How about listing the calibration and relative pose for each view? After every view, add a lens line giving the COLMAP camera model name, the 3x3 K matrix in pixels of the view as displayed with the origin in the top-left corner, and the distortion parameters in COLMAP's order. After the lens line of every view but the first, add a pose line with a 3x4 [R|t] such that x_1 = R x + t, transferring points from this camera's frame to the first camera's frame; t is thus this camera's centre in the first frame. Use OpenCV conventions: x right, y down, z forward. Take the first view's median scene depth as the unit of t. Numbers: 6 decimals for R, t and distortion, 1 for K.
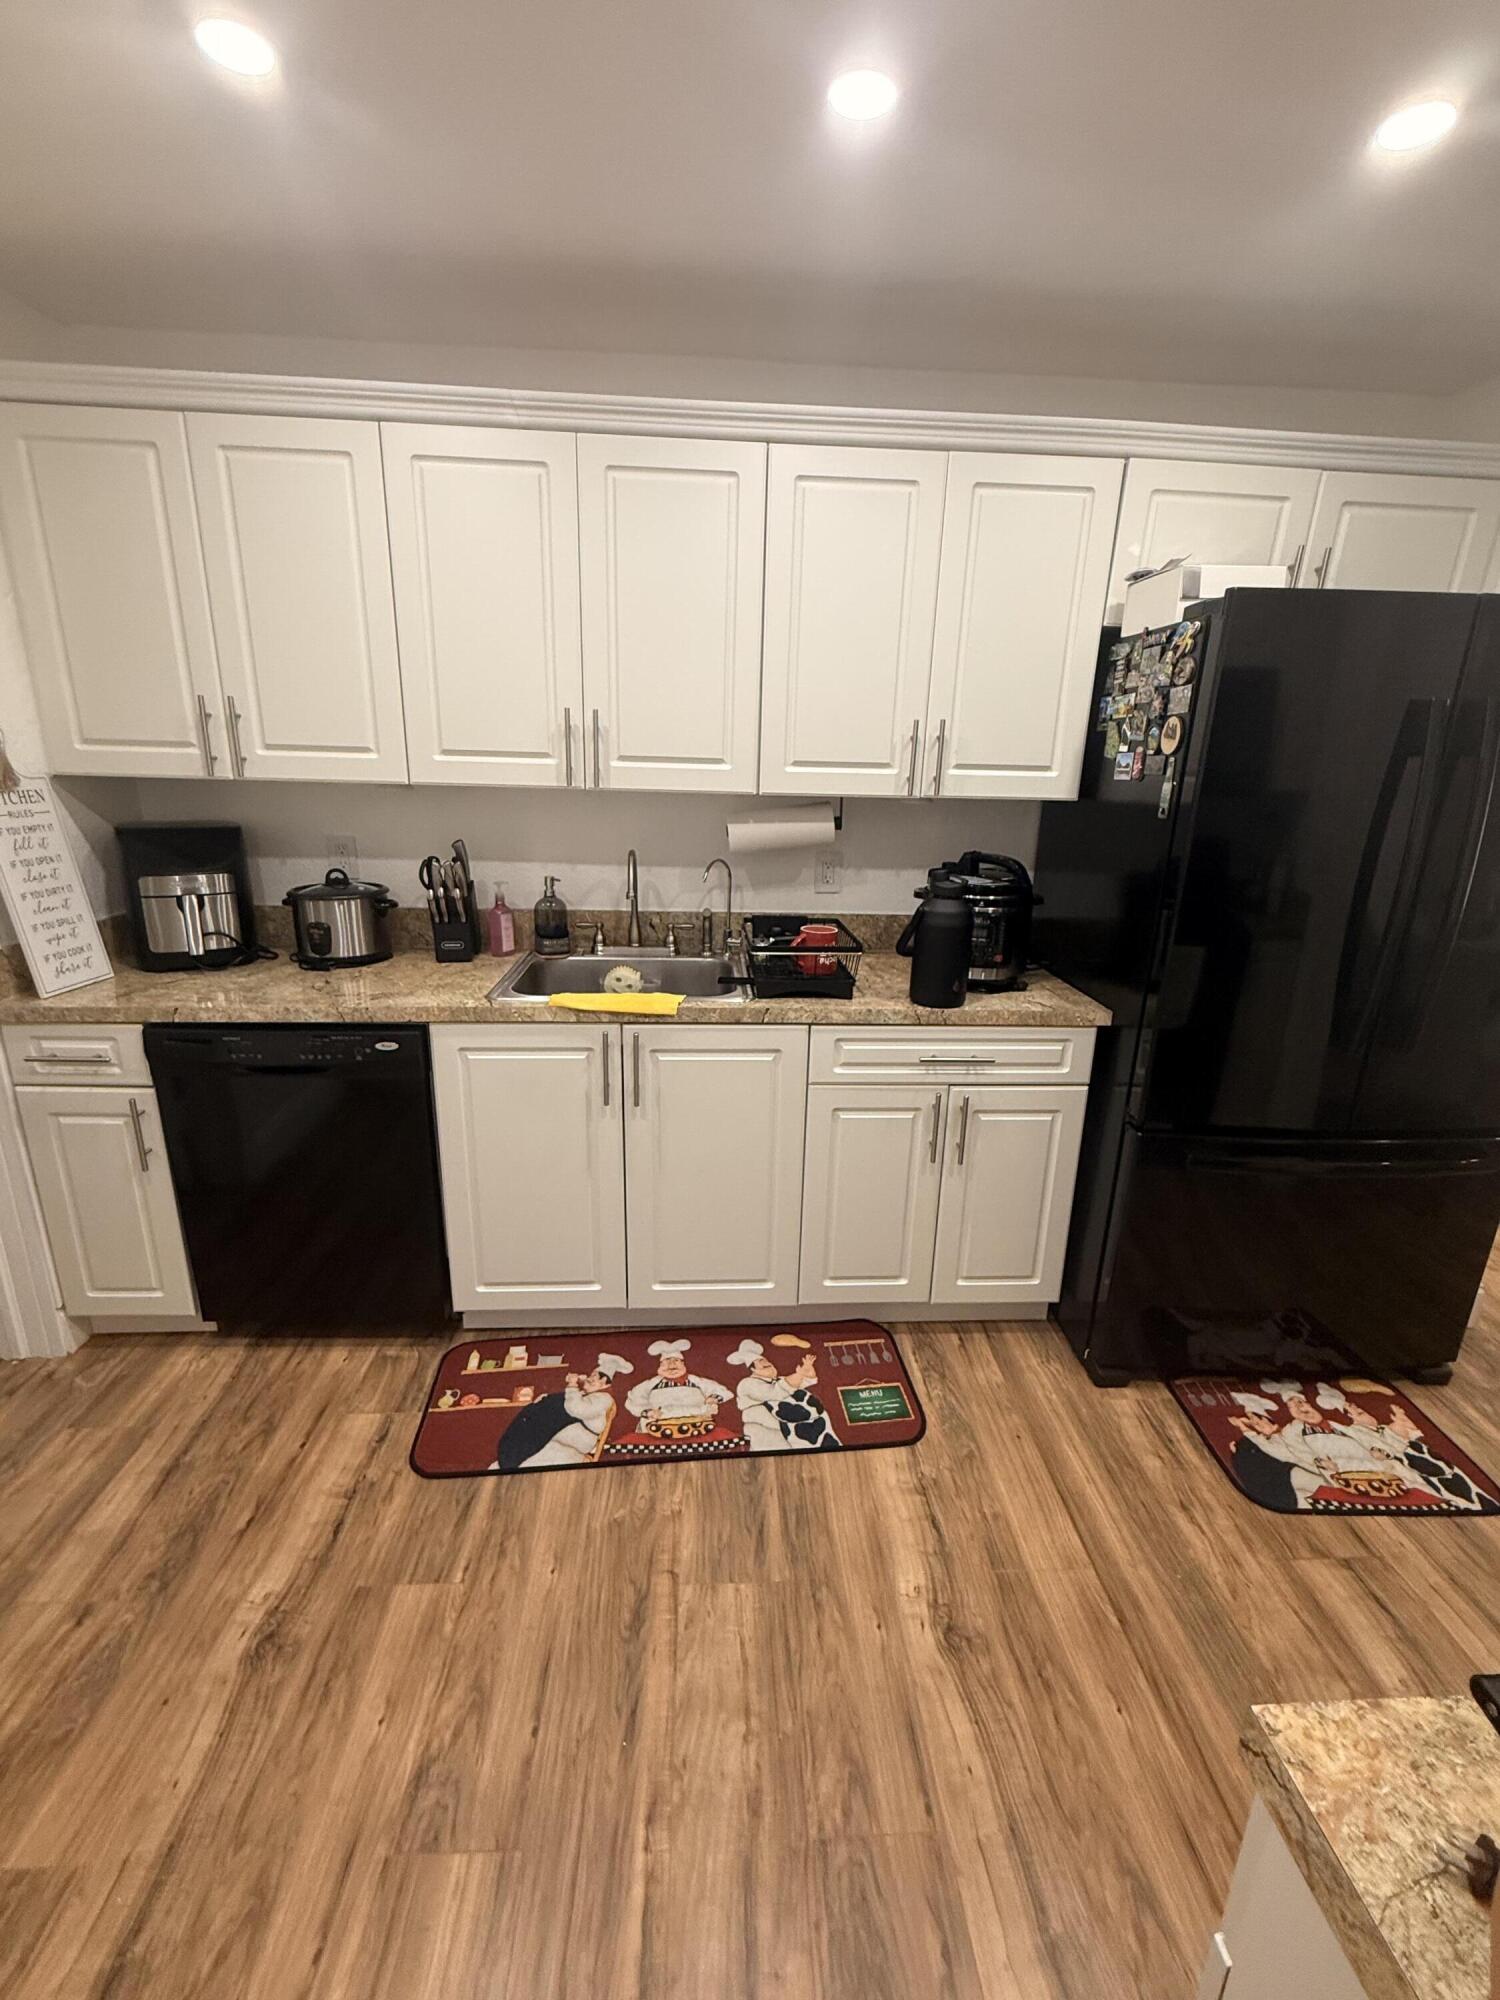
lens RADIAL K [[847.4, 0, 750.0], [0, 847.4, 1000.0], [0, 0, 1]] dist [-0.000411, 0.000055]
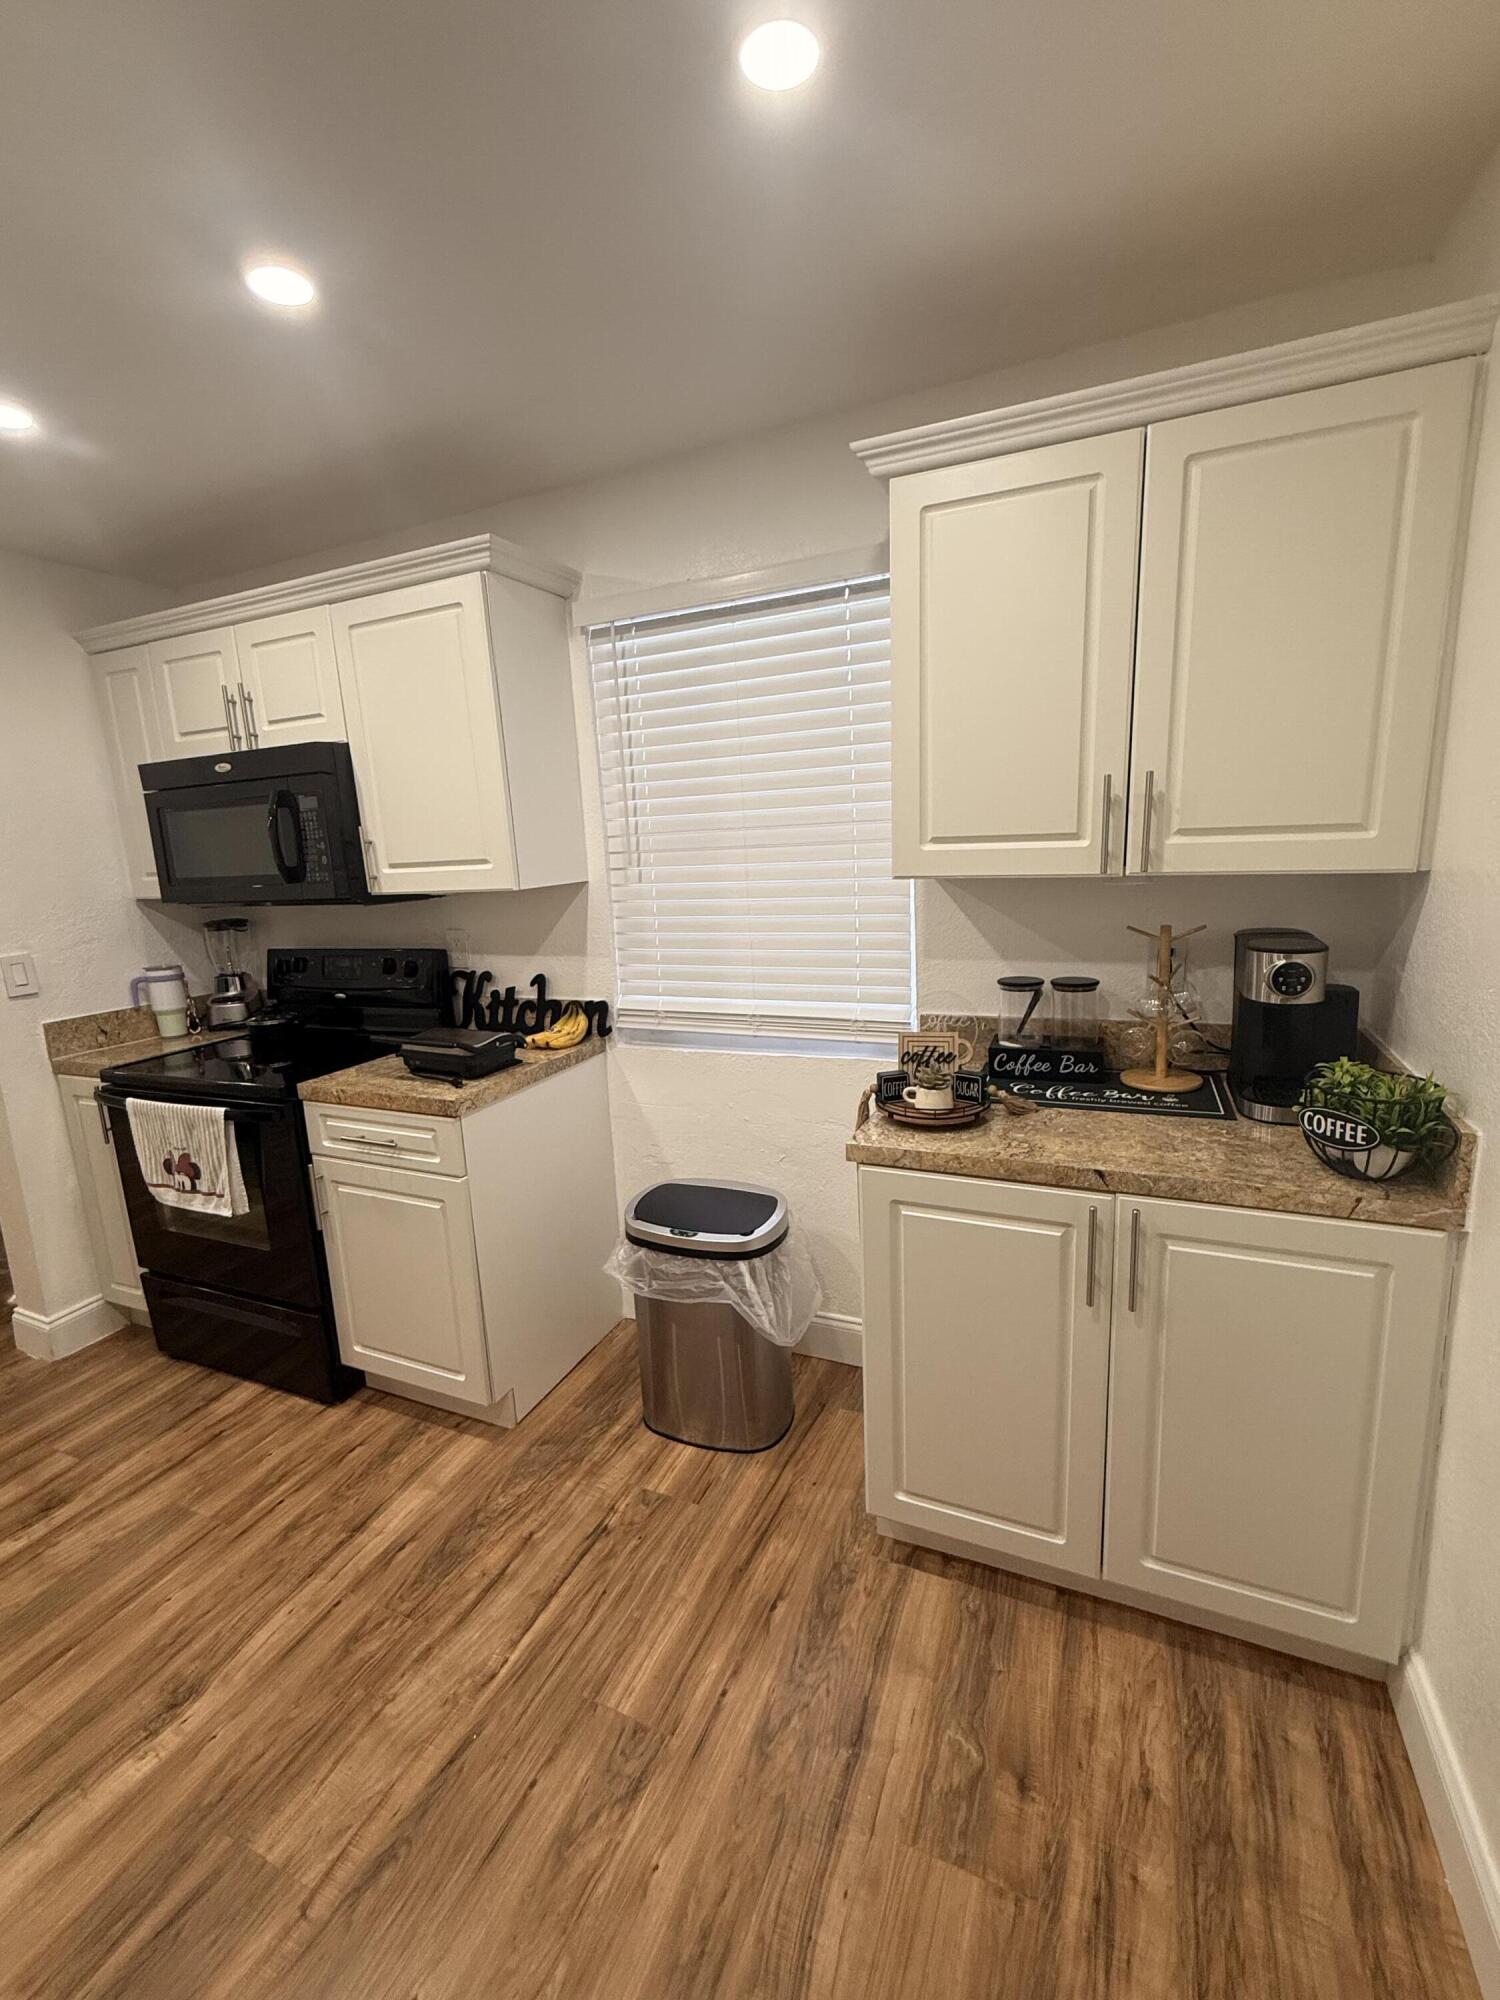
lens RADIAL K [[847.4, 0, 750.0], [0, 847.4, 1000.0], [0, 0, 1]] dist [-0.000411, 0.000055]
pose [[-0.891101, -0.063858, 0.449290, -0.636986], [0.155438, 0.887212, 0.434389, -0.283312], [-0.426355, 0.456921, -0.780669, 0.894069]]
